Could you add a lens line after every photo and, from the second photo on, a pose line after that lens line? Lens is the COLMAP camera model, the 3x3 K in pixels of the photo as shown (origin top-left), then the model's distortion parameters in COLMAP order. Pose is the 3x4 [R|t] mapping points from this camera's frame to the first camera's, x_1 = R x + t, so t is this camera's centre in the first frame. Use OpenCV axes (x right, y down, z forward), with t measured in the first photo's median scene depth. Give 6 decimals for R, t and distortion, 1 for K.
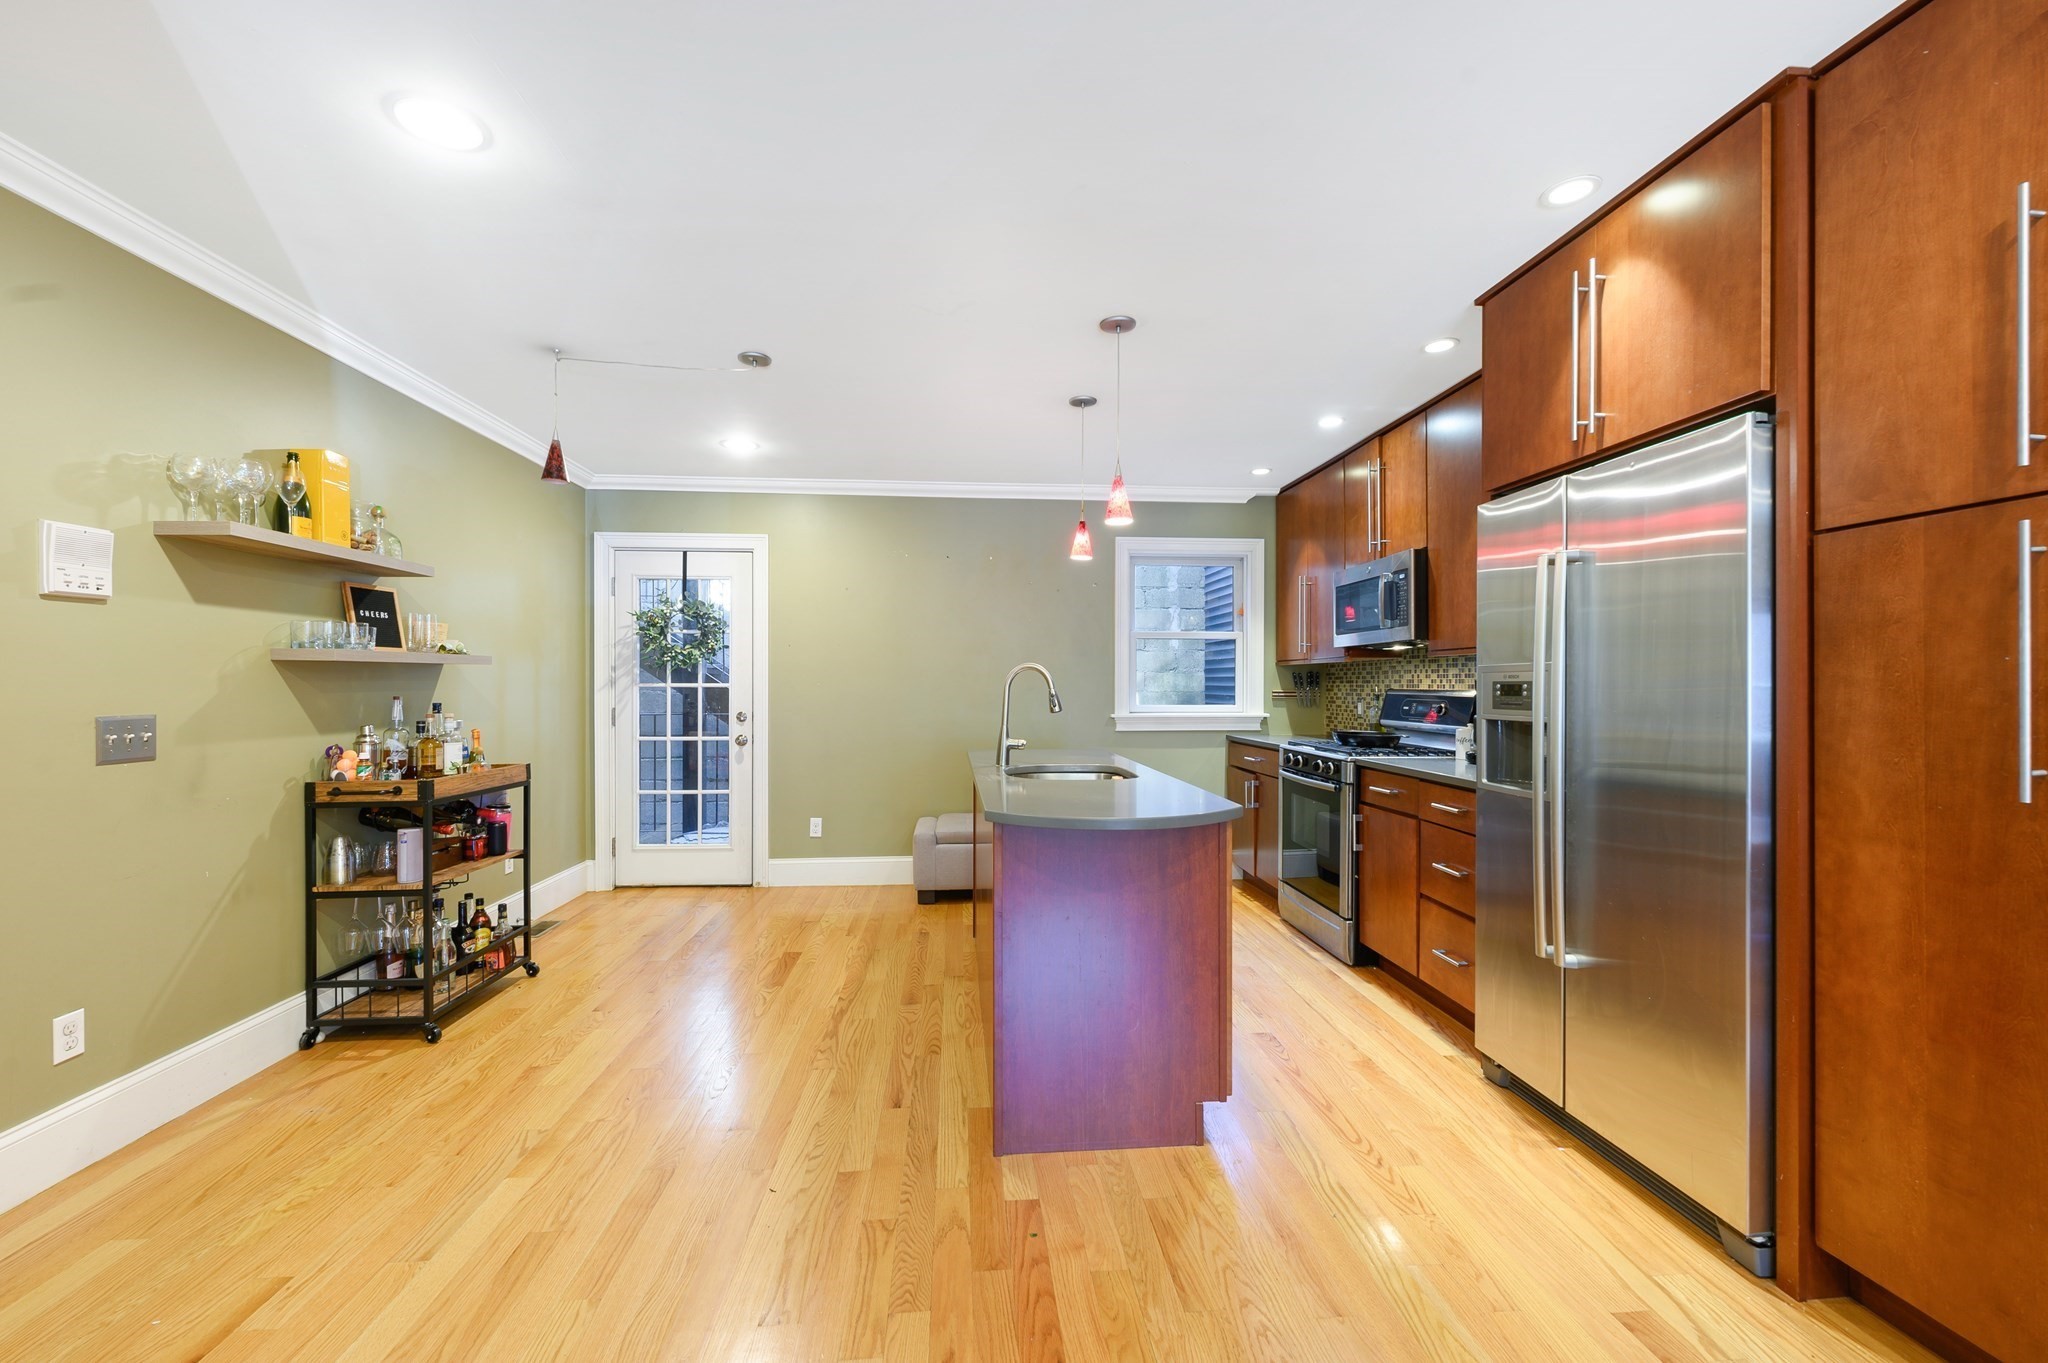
lens RADIAL K [[827.4, 0, 1022.2], [0, 827.4, 686.5], [0, 0, 1]] dist [-0.001412, -0.000144]
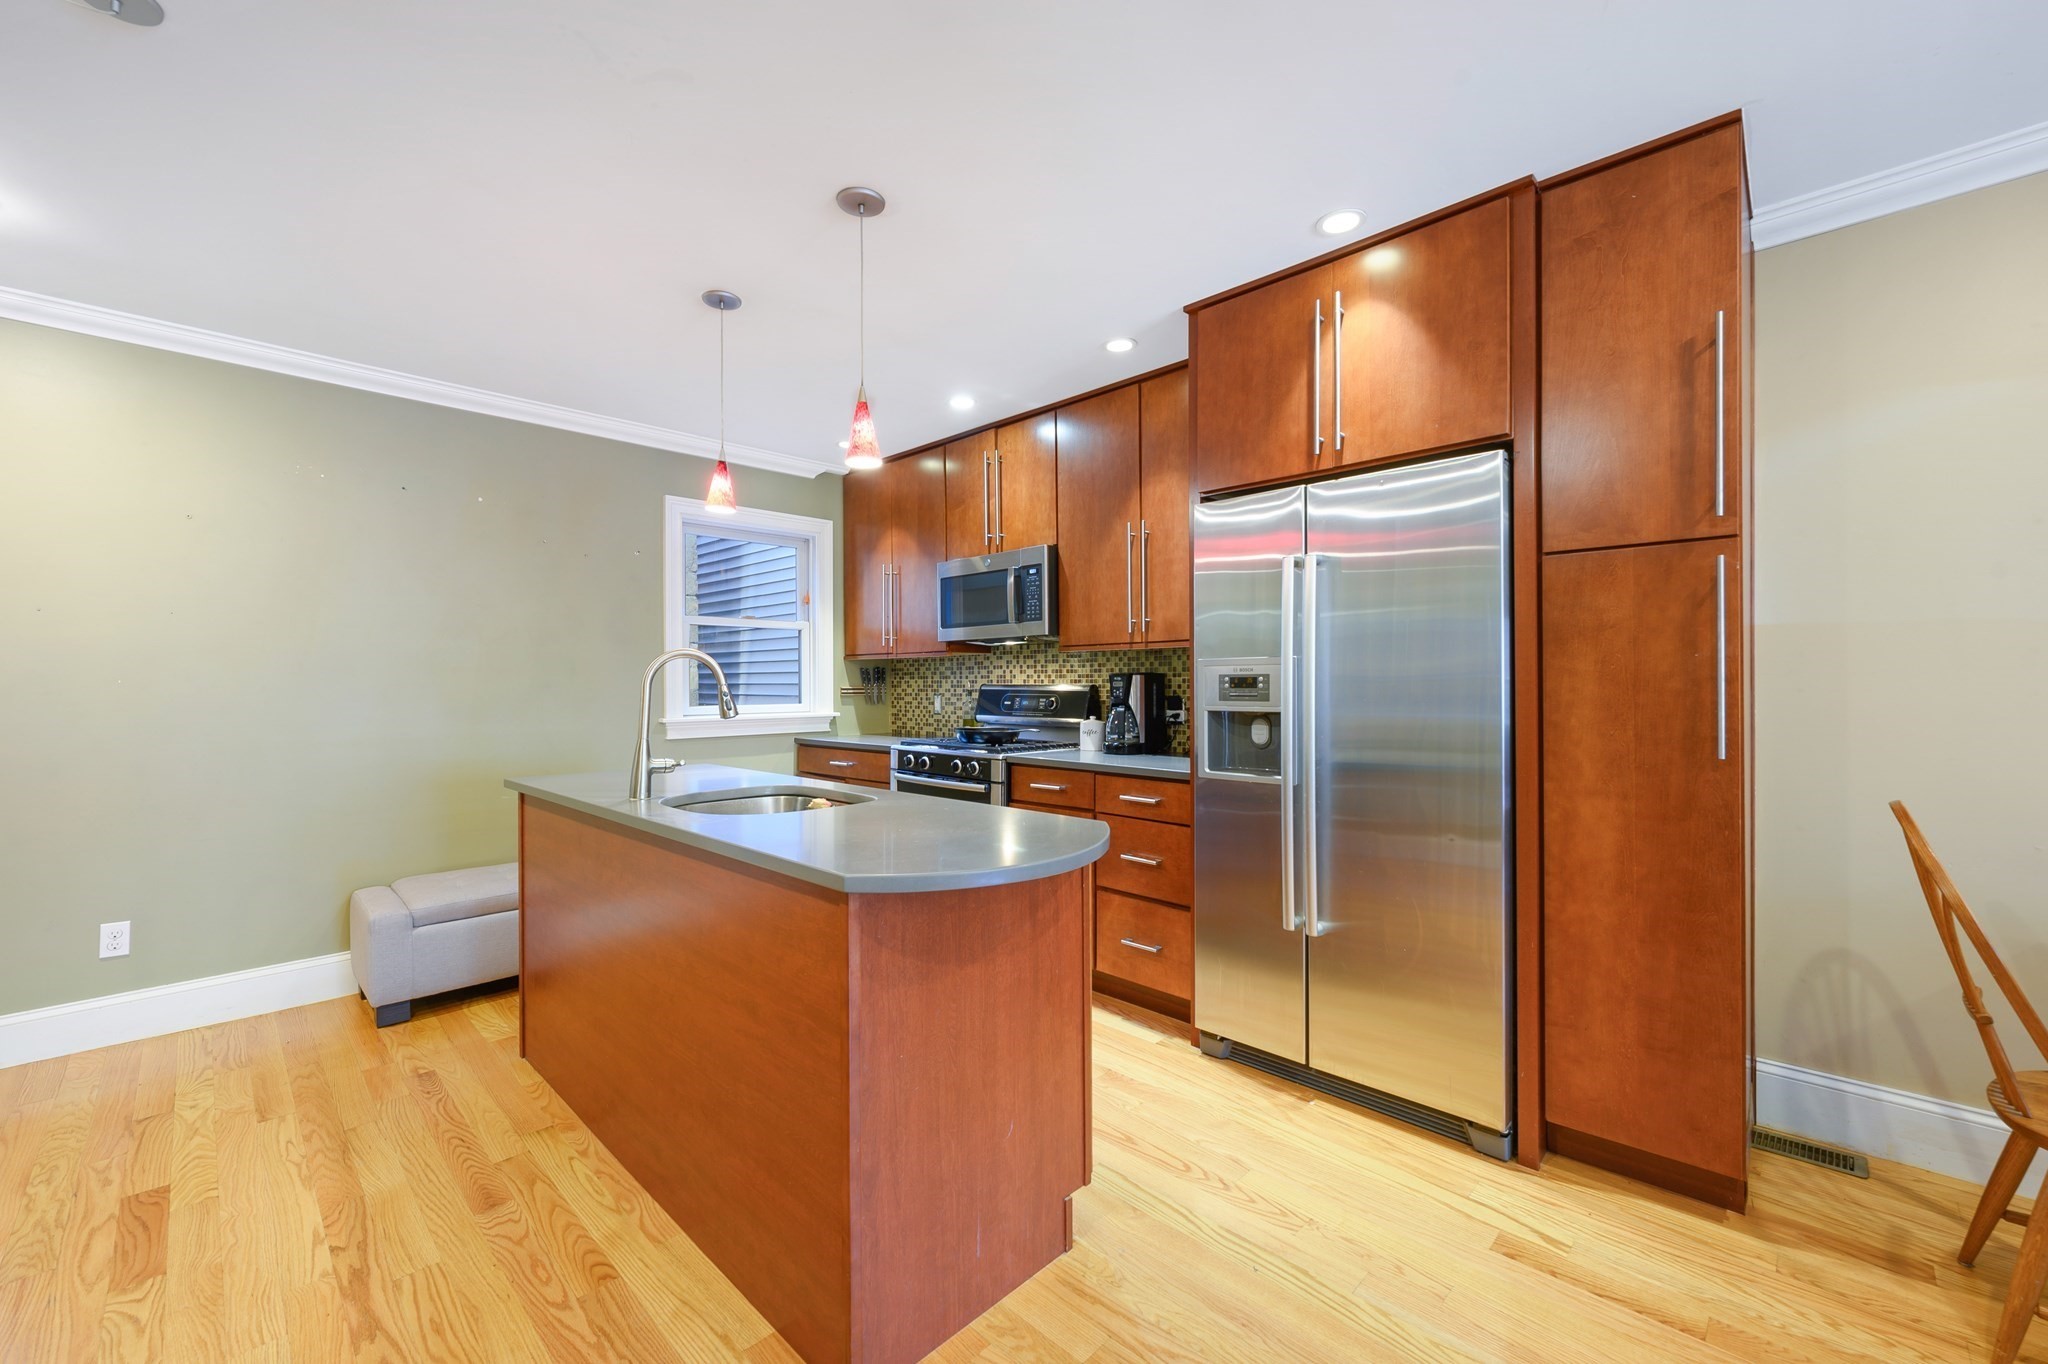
lens RADIAL K [[822.0, 0, 1021.7], [0, 822.0, 686.4], [0, 0, 1]] dist [-0.001442, -0.000183]
pose [[0.757075, -0.006700, 0.653294, -0.342205], [0.005695, 0.999977, 0.003655, 0.004130], [-0.653303, 0.000953, 0.757096, 0.430612]]
